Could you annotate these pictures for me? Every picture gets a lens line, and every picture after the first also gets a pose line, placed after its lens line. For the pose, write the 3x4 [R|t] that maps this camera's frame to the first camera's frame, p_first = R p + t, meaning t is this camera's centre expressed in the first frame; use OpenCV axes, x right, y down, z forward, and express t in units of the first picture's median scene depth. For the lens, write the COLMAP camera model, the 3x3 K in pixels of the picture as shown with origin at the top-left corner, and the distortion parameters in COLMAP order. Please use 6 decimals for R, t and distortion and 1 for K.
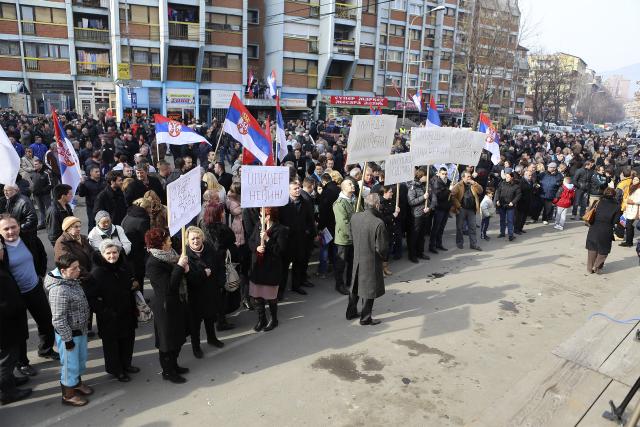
lens RADIAL K [[457.4, 0, 315.5], [0, 457.4, 211.7], [0, 0, 1]] dist [0.035759, 0.009251]
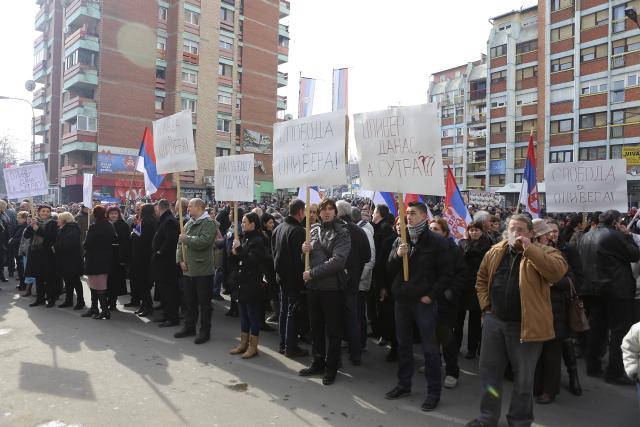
lens RADIAL K [[477.8, 0, 316.4], [0, 477.8, 211.4], [0, 0, 1]] dist [-0.030183, 0.037024]
pose [[0.166728, -0.009904, -0.985953, 0.253579], [-0.260296, 0.964034, -0.053701, -0.016034], [0.951025, 0.265593, 0.158154, 0.288728]]
